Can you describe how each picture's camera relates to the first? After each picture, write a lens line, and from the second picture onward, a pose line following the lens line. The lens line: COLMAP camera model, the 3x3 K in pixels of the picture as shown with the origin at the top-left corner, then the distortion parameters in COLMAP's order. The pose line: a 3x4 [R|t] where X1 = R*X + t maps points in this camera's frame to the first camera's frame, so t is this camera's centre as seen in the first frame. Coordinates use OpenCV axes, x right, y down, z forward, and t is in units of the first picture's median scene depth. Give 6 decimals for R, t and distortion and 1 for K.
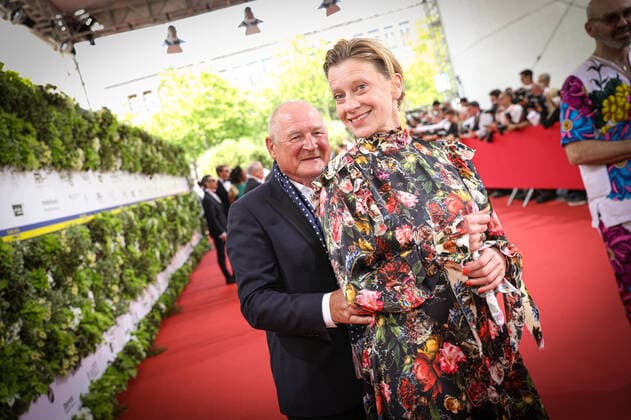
lens RADIAL K [[646.5, 0, 321.6], [0, 646.5, 214.2], [0, 0, 1]] dist [0.024657, 0.000000]
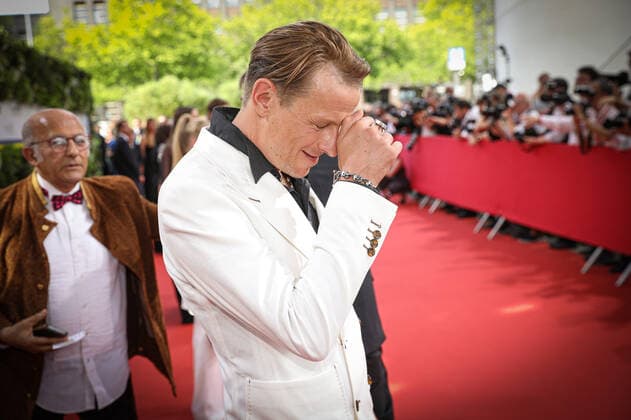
lens RADIAL K [[646.5, 0, 311.0], [0, 646.5, 224.3], [0, 0, 1]] dist [0.024657, 0.000000]
pose [[0.982845, 0.178010, 0.048258, 0.012261], [-0.180979, 0.981245, 0.066369, -0.062270], [-0.035538, -0.073964, 0.996627, 0.570078]]
